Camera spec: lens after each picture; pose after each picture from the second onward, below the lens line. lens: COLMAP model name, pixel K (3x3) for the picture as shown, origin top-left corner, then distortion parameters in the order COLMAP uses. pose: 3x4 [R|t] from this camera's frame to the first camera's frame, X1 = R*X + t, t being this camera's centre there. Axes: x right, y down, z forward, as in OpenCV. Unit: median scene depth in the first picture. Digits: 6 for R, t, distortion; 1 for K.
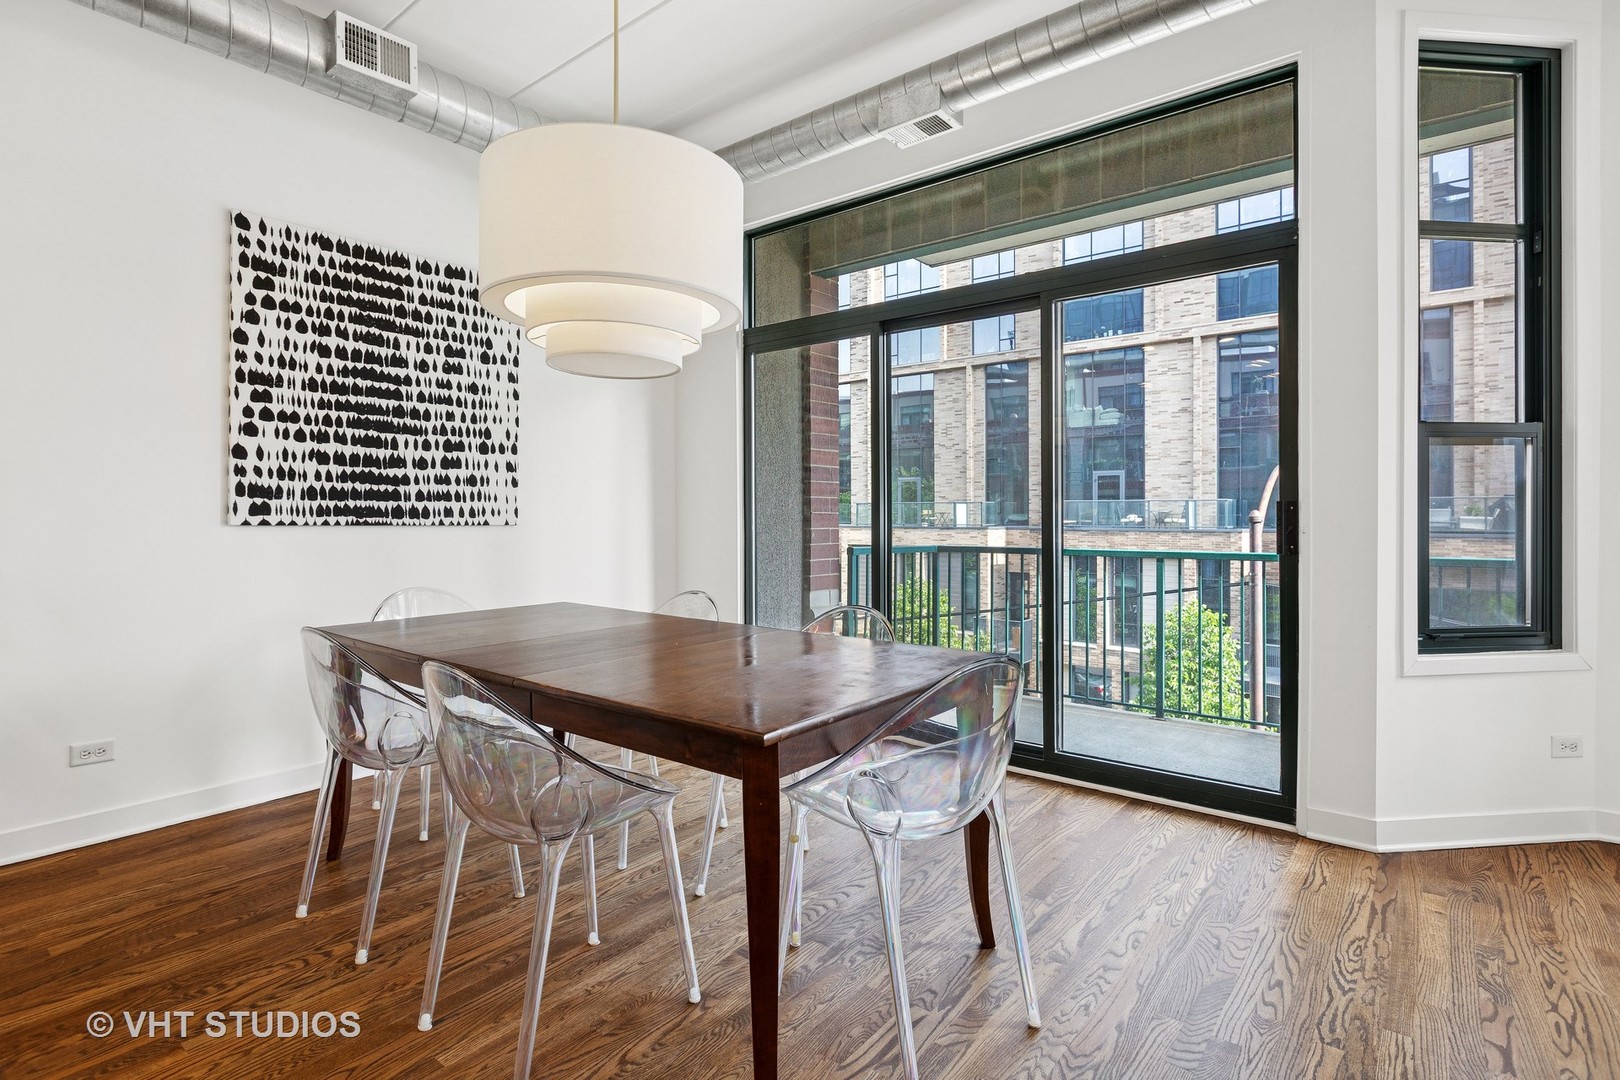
lens RADIAL K [[804.1, 0, 802.2], [0, 804.1, 510.2], [0, 0, 1]] dist [-0.002543, -0.003698]
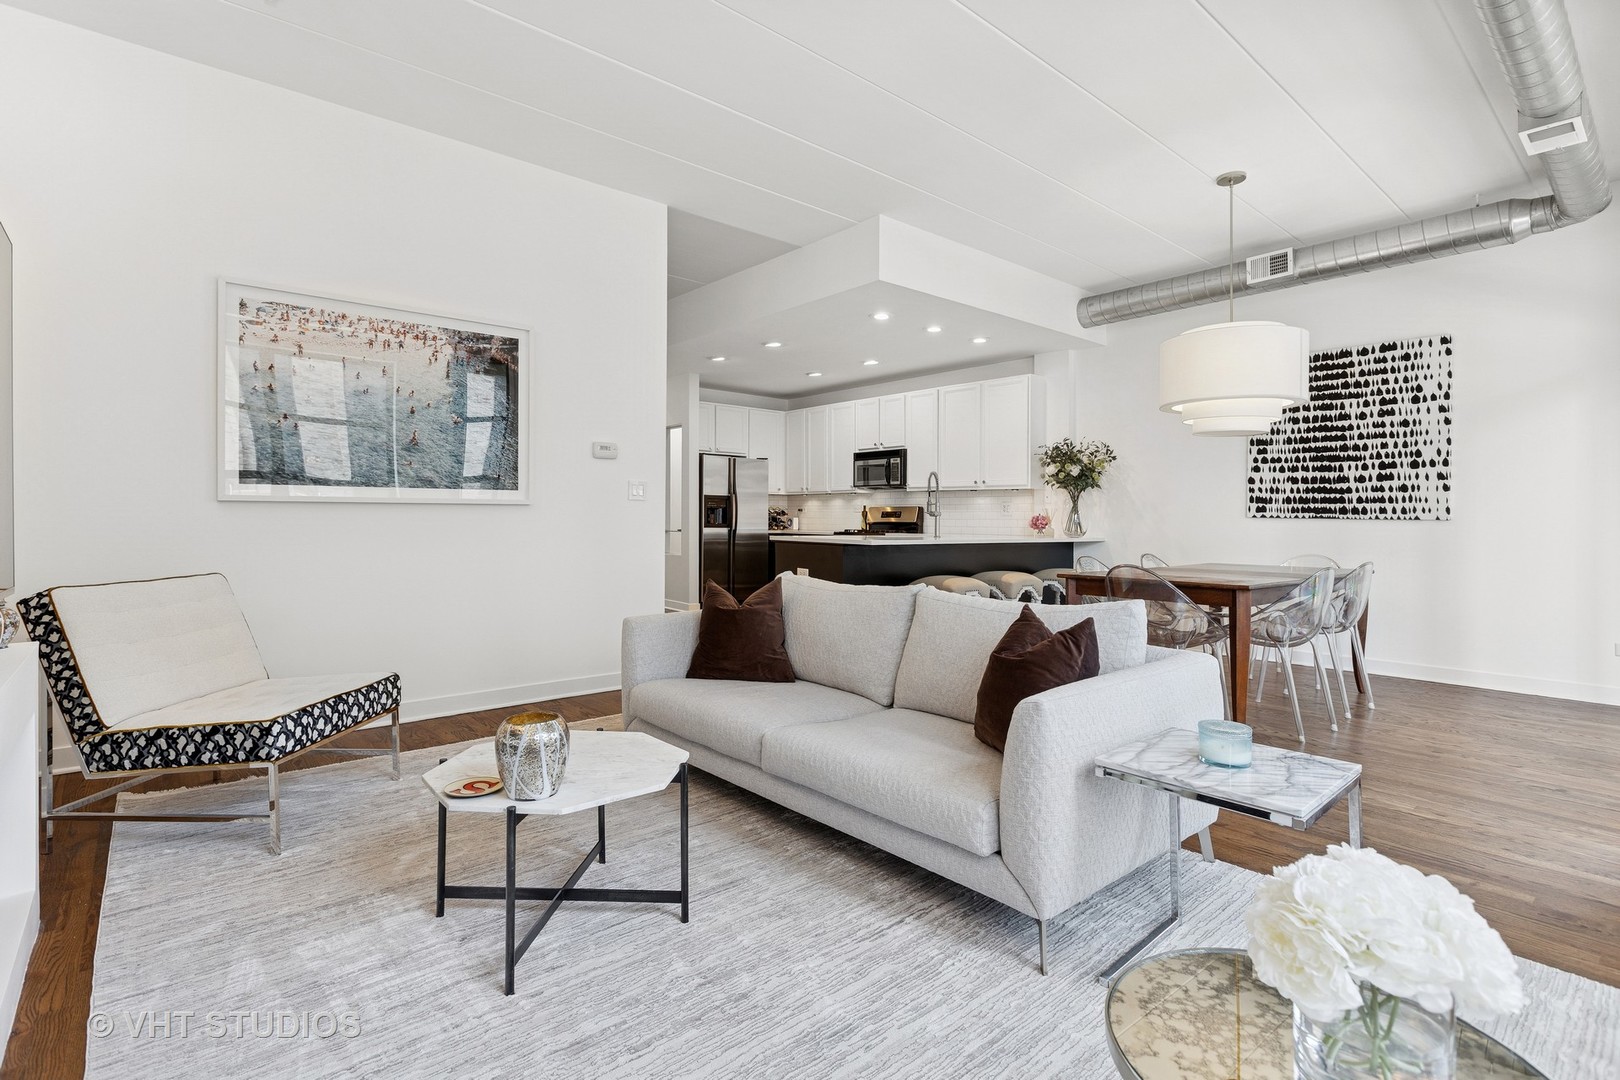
lens RADIAL K [[769.1, 0, 817.5], [0, 769.1, 528.9], [0, 0, 1]] dist [-0.017633, -0.000396]
pose [[-0.168965, 0.005349, -0.985608, 1.231947], [-0.008731, 0.999938, 0.006923, 0.039508], [0.985583, 0.009775, -0.168908, 0.231289]]
